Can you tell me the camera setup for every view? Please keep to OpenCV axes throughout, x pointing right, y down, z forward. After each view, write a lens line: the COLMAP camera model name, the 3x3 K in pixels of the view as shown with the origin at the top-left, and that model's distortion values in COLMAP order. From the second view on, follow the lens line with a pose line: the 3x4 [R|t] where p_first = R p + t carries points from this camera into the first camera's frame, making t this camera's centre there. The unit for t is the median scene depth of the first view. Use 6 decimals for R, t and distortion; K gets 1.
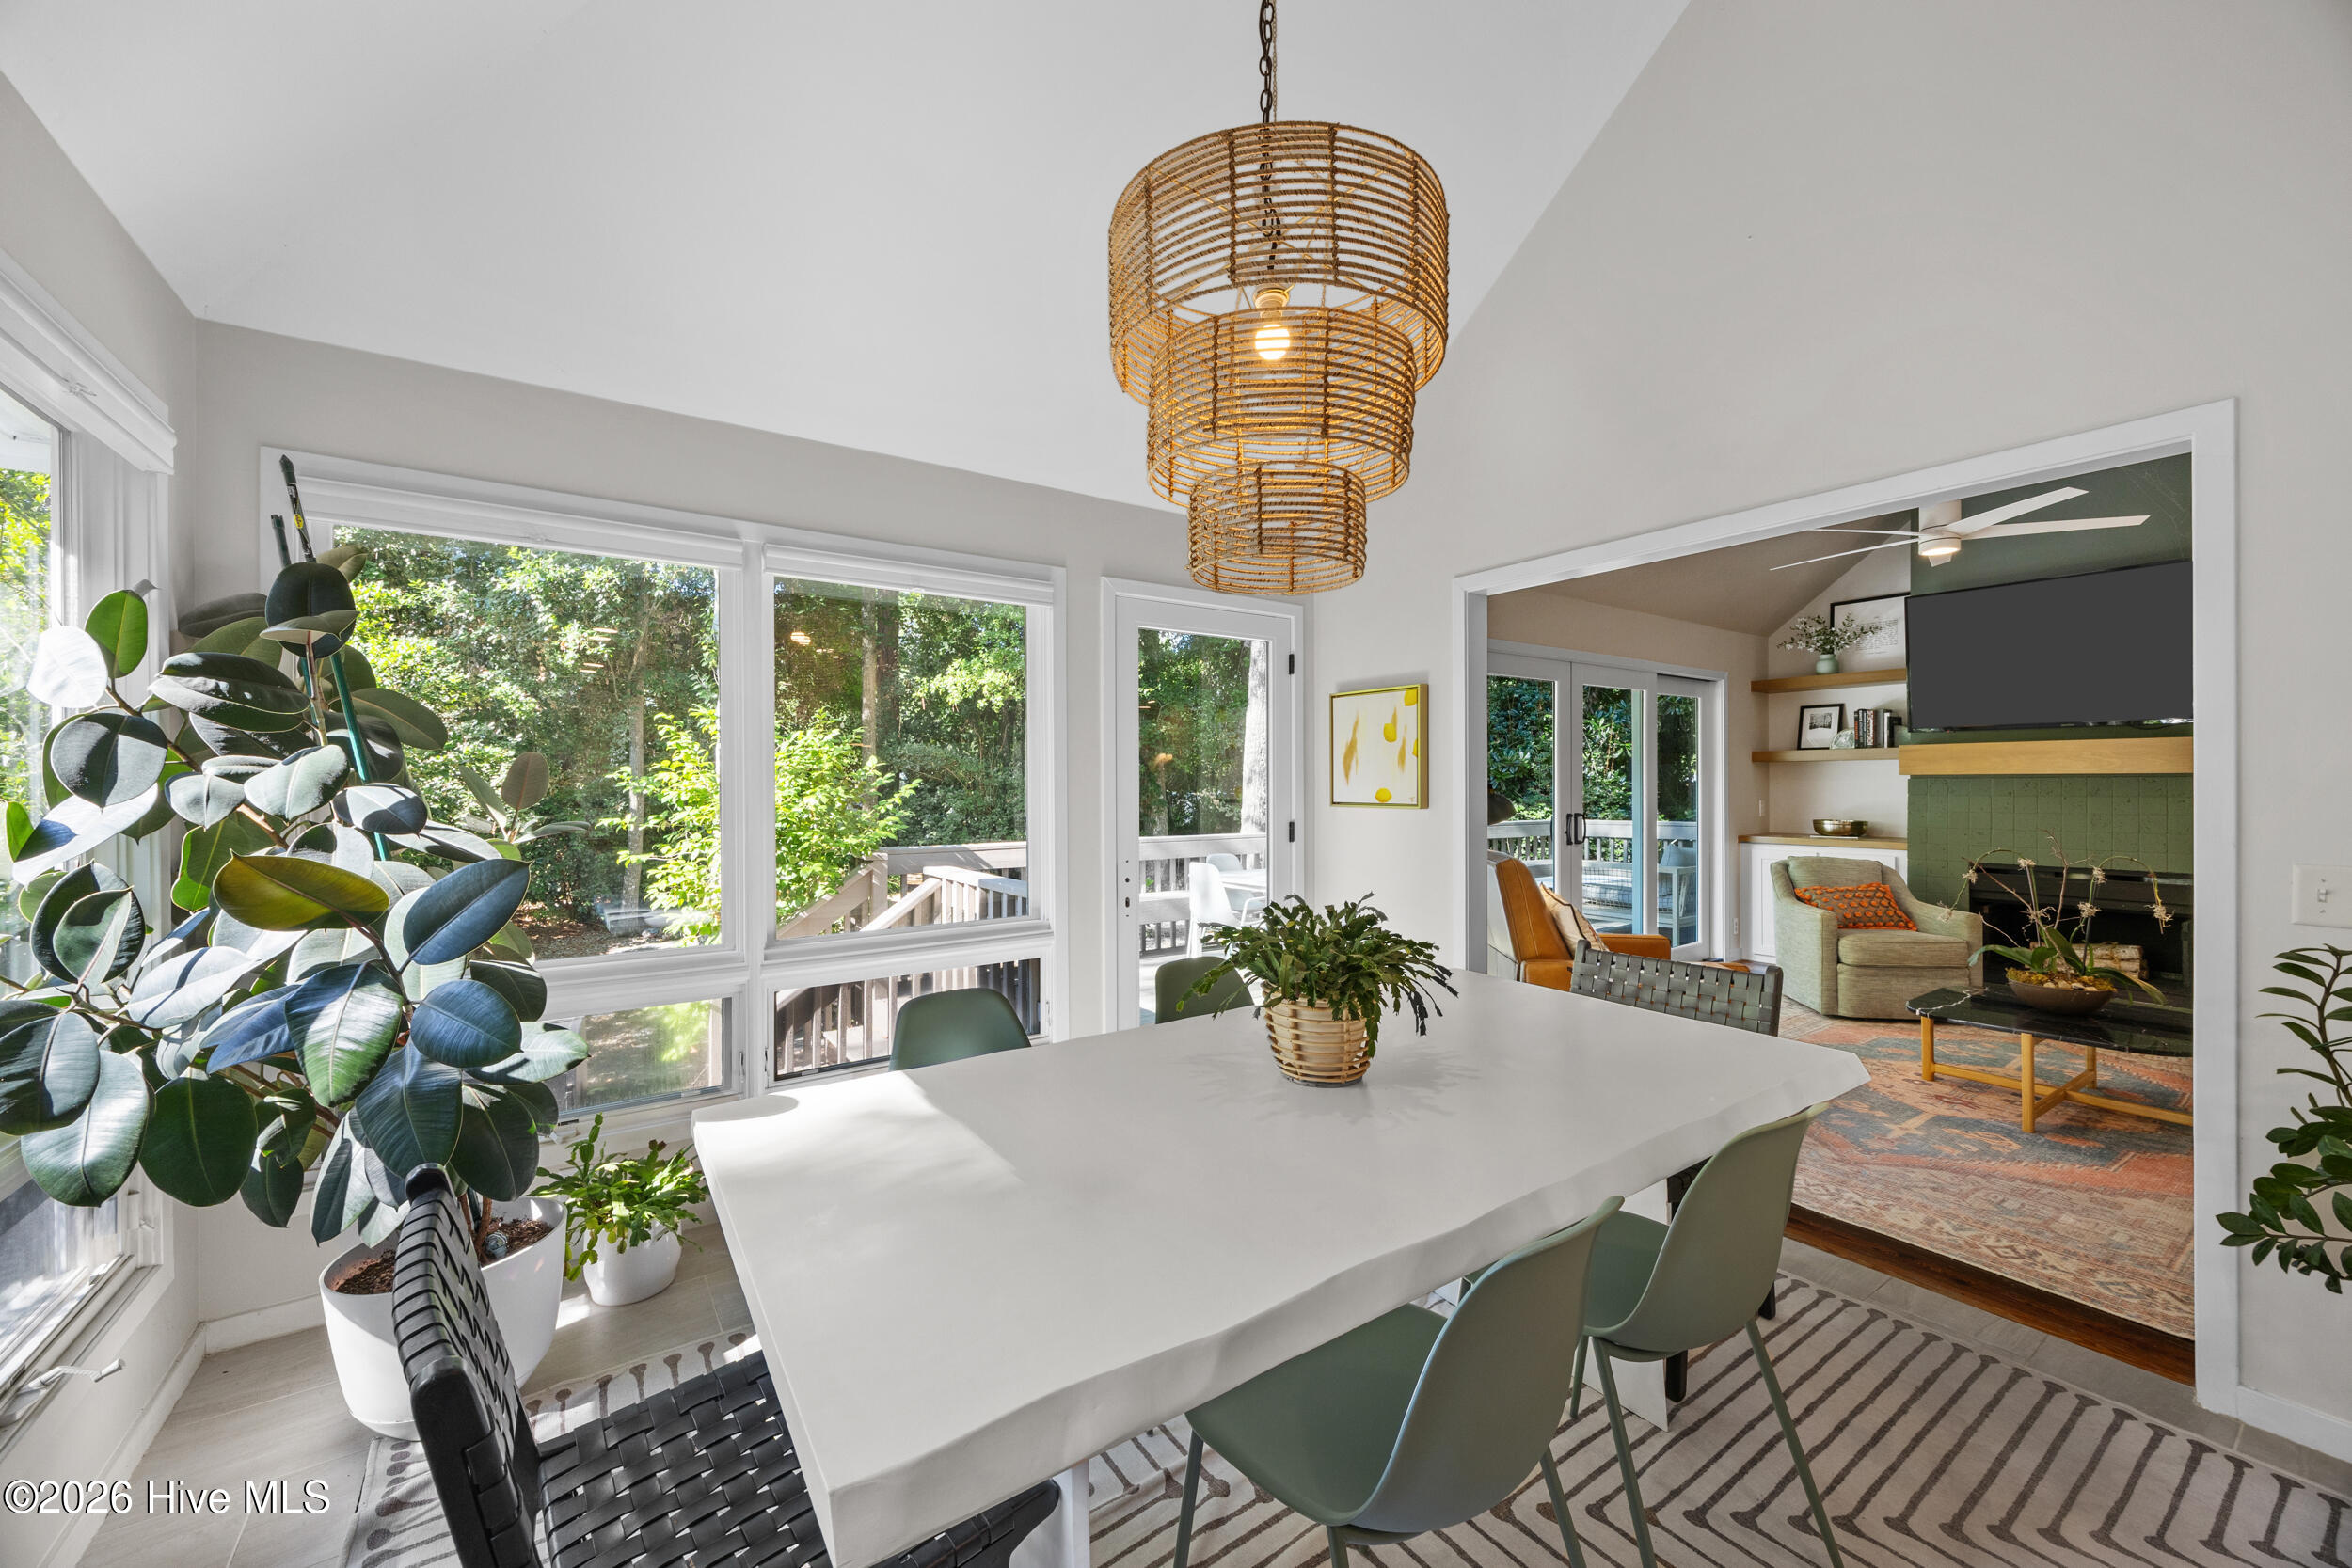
lens RADIAL K [[893.6, 0, 1161.0], [0, 893.6, 783.3], [0, 0, 1]] dist [-0.005352, 0.000687]
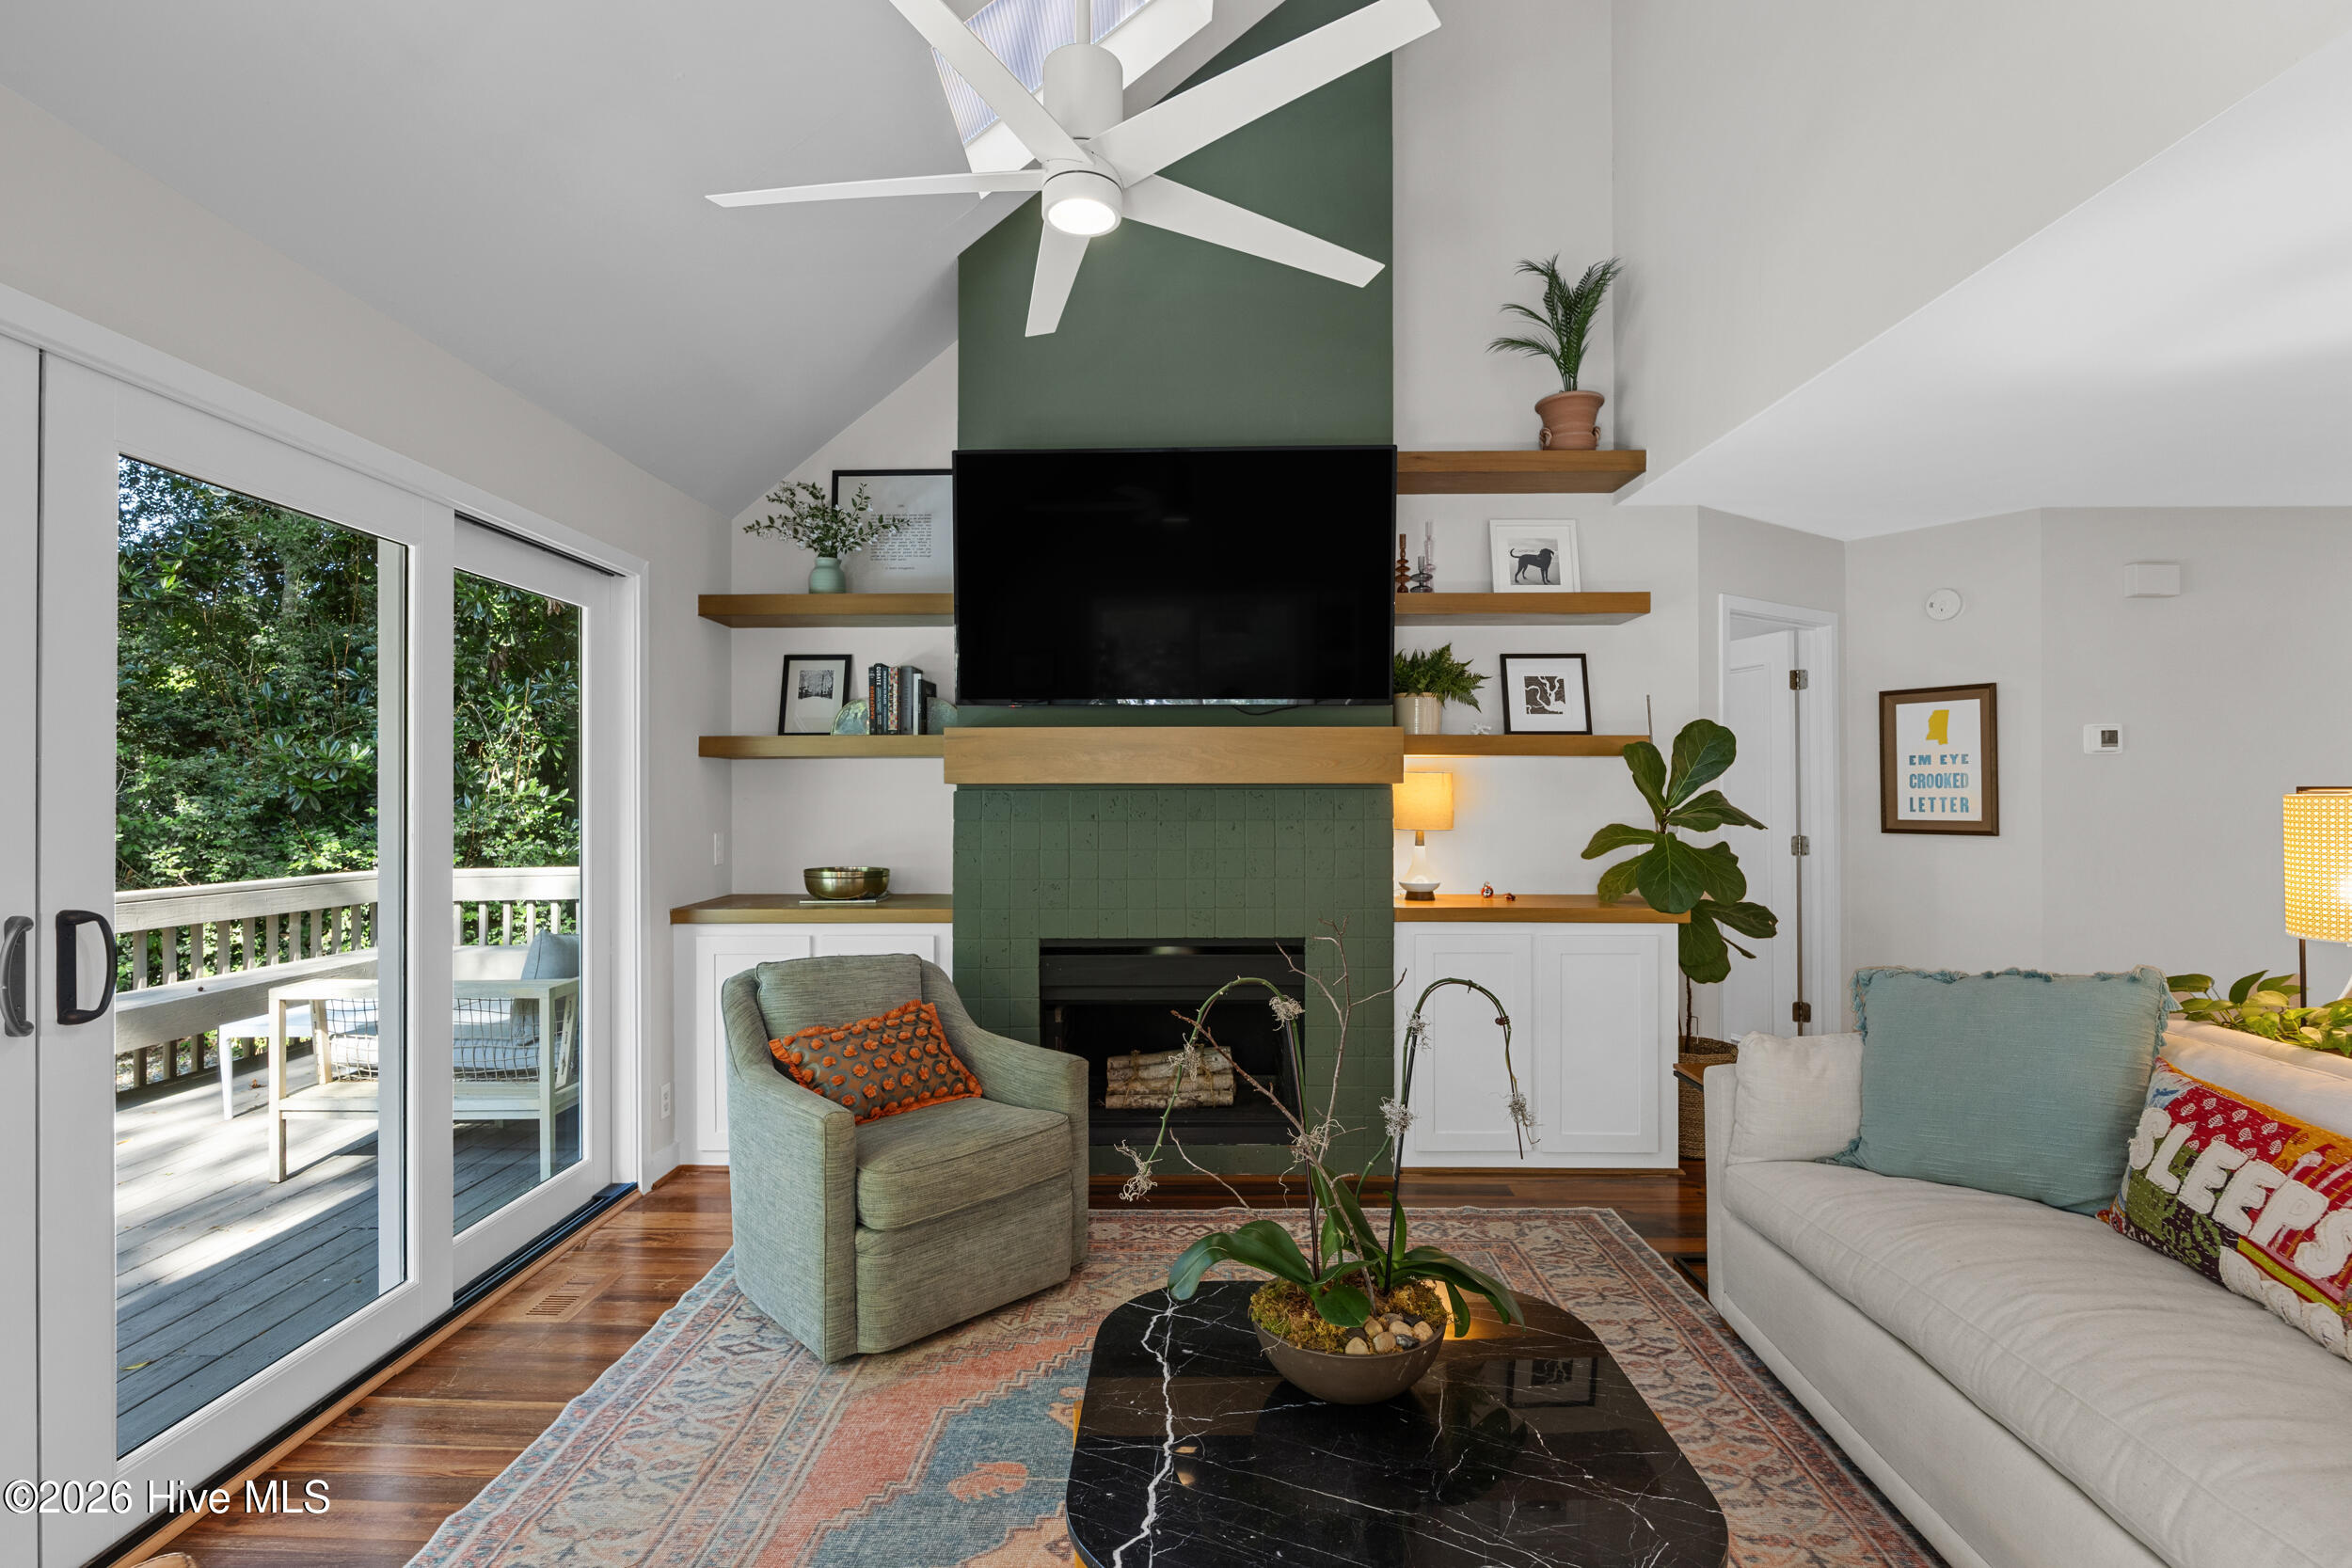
lens RADIAL K [[1087.6, 0, 1167.8], [0, 1087.6, 787.3], [0, 0, 1]] dist [-0.013823, 0.000075]
pose [[0.574682, 0.008816, 0.818329, 0.356634], [0.000074, 0.999941, -0.010824, -0.000595], [-0.818377, 0.006281, 0.574648, 0.492175]]
